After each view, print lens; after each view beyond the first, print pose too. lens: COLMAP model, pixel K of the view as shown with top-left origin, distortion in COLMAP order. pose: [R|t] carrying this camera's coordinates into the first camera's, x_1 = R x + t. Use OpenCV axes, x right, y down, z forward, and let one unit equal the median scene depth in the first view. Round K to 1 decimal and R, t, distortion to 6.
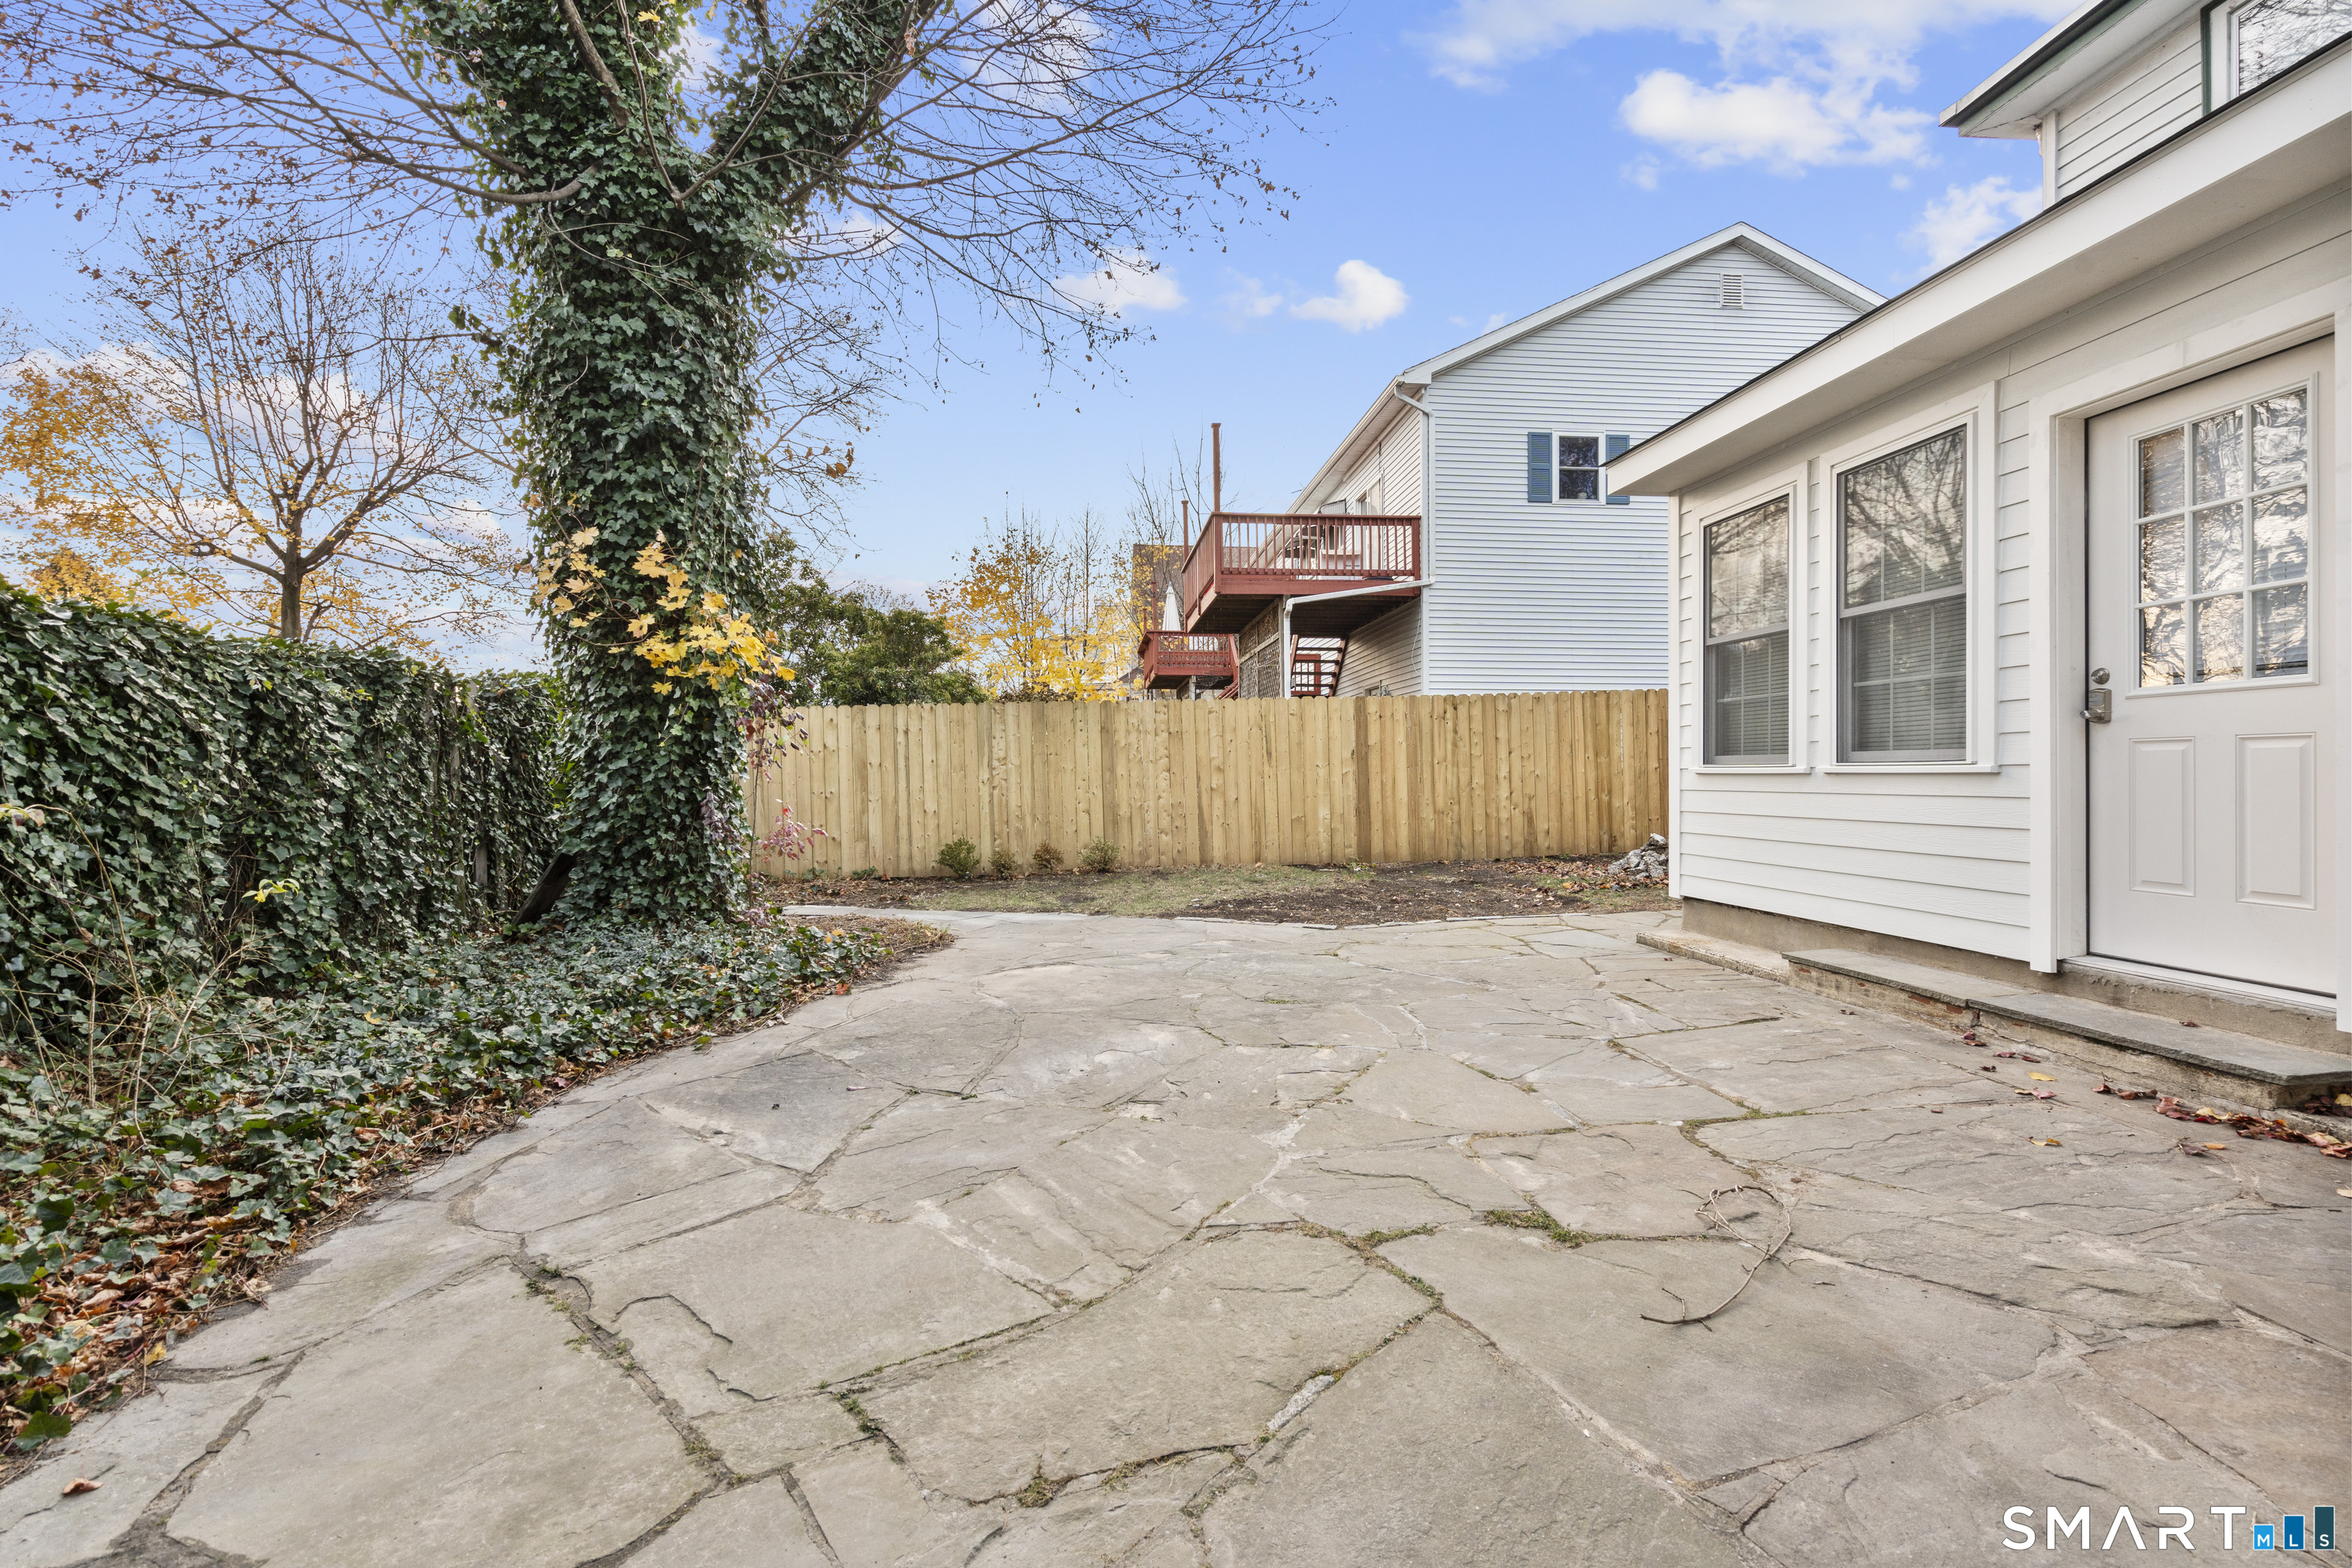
lens RADIAL K [[1058.5, 0, 1174.6], [0, 1058.5, 778.3], [0, 0, 1]] dist [-0.002291, 0.000400]
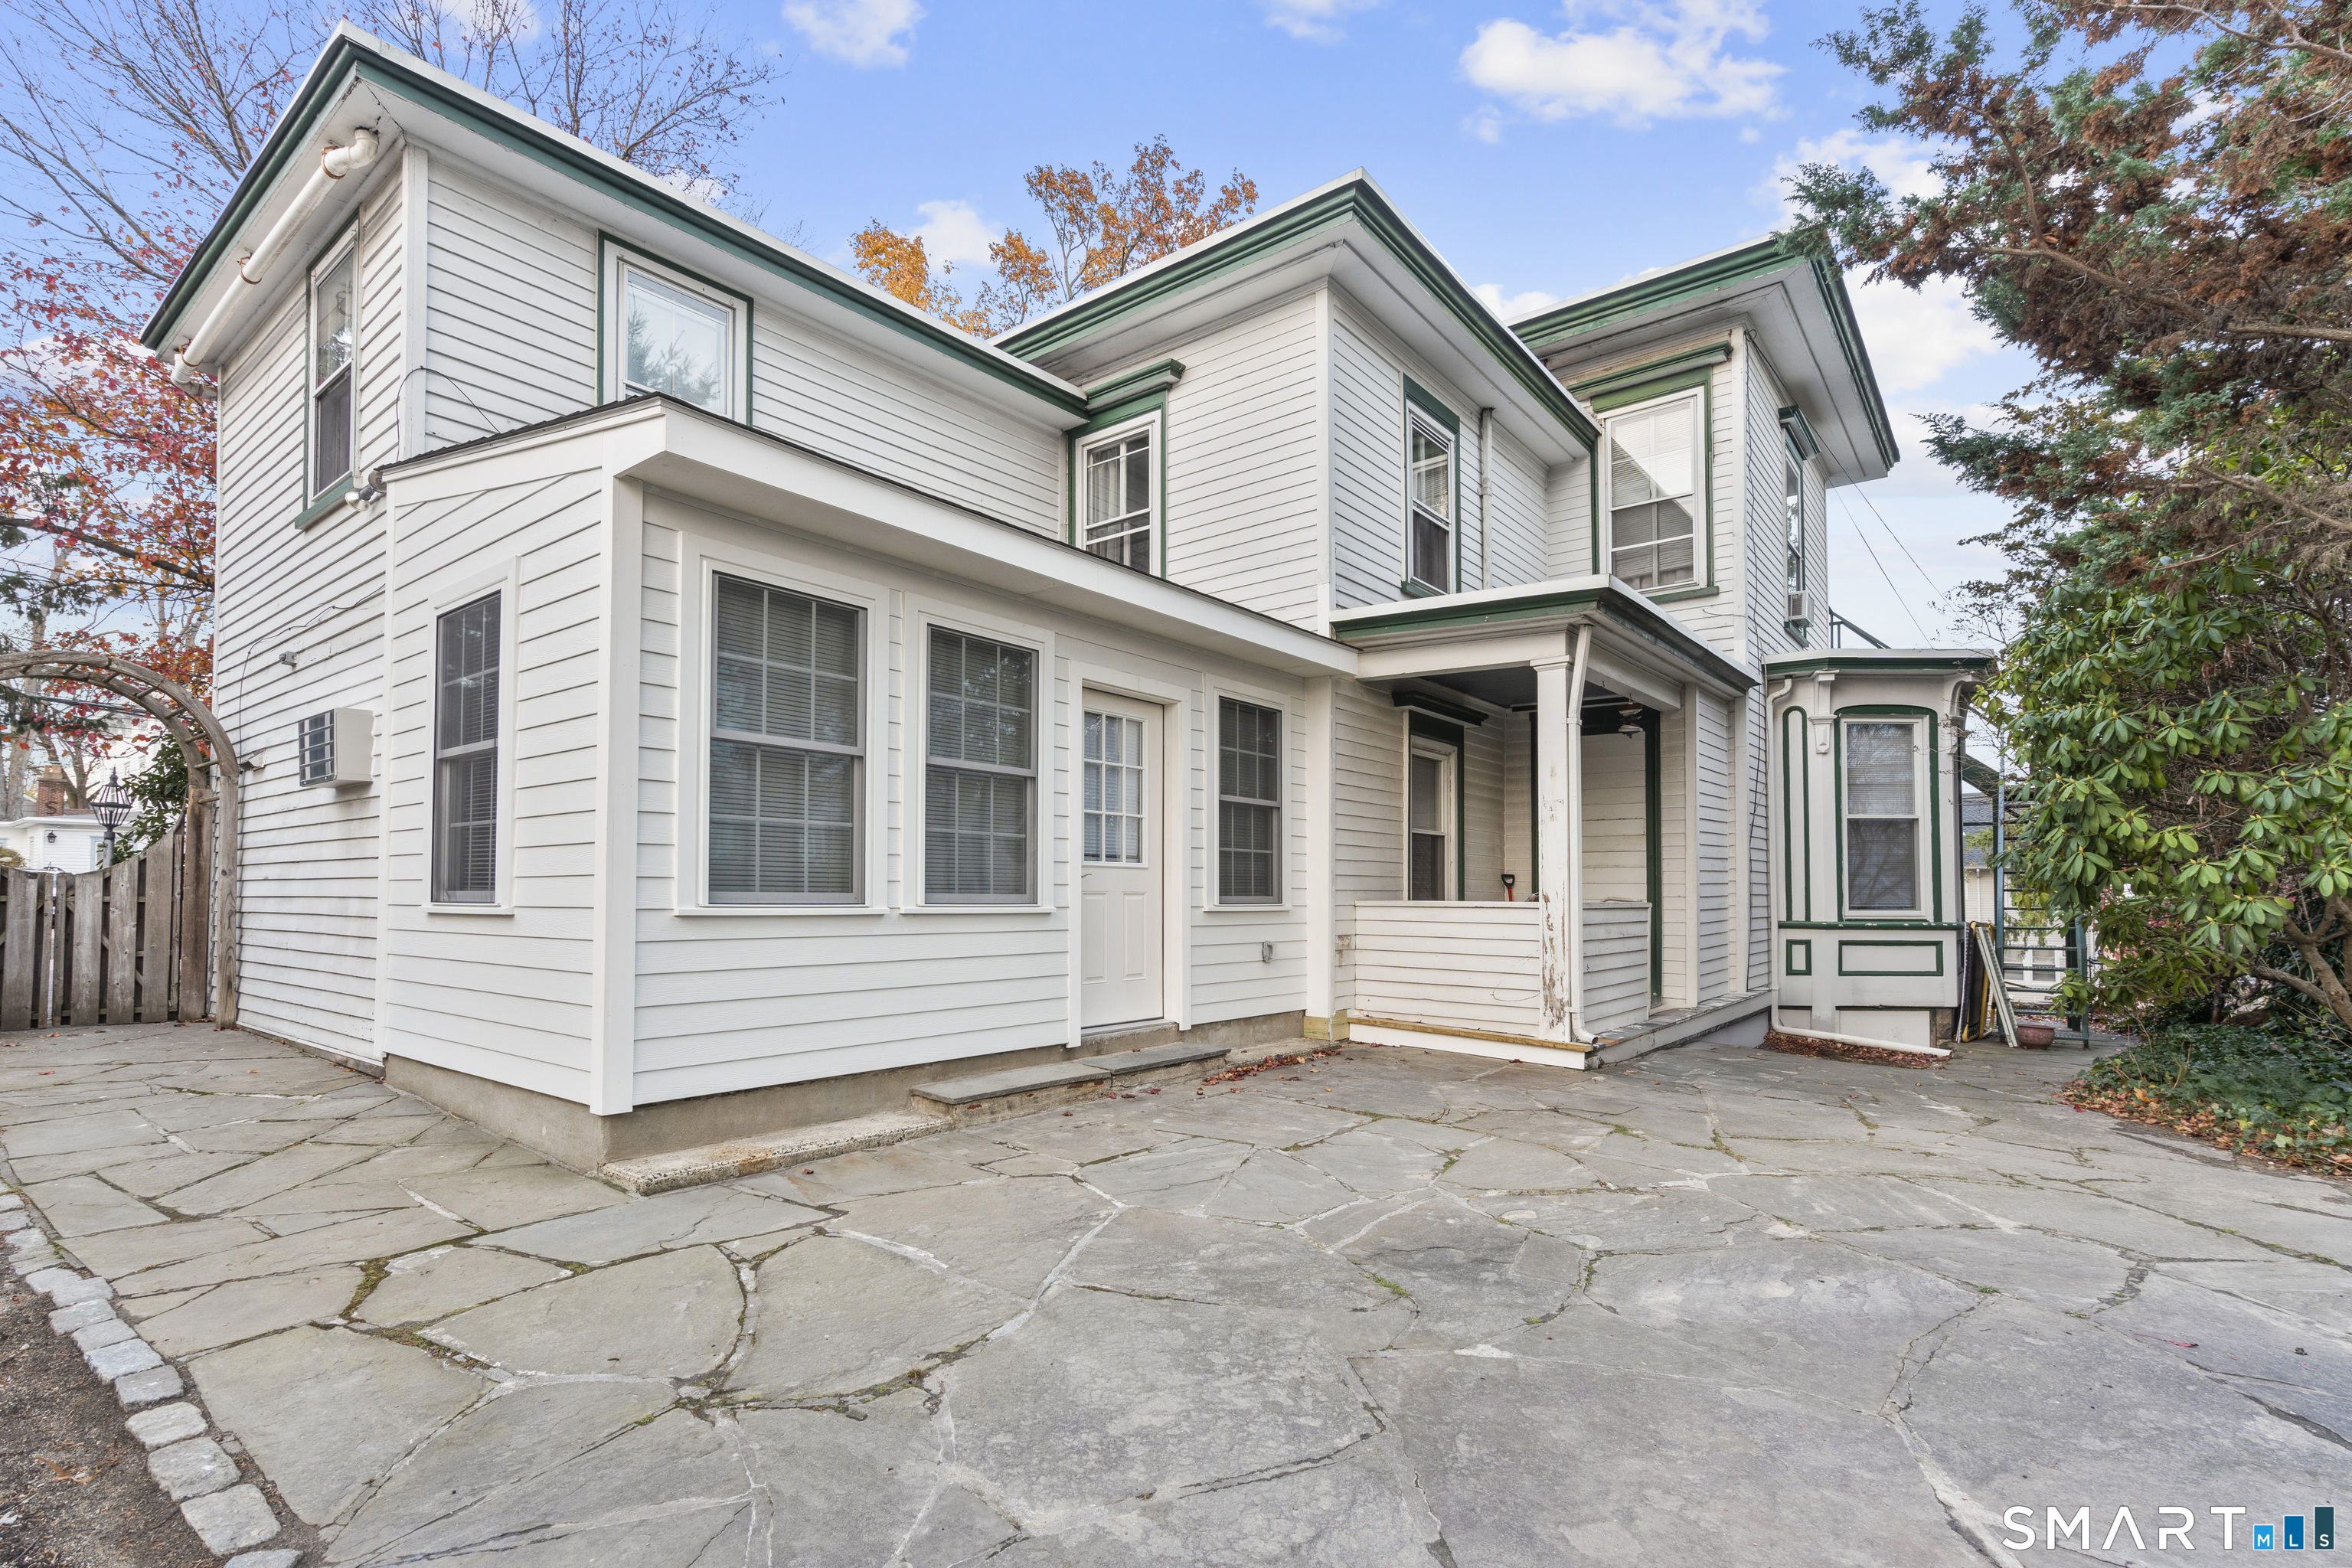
lens RADIAL K [[1035.3, 0, 1172.3], [0, 1035.3, 876.0], [0, 0, 1]] dist [-0.001063, -0.000012]
pose [[-0.694726, 0.019979, 0.718997, -0.384451], [0.002362, 0.999672, -0.025497, -0.022654], [-0.719271, -0.016015, -0.694545, 2.304289]]
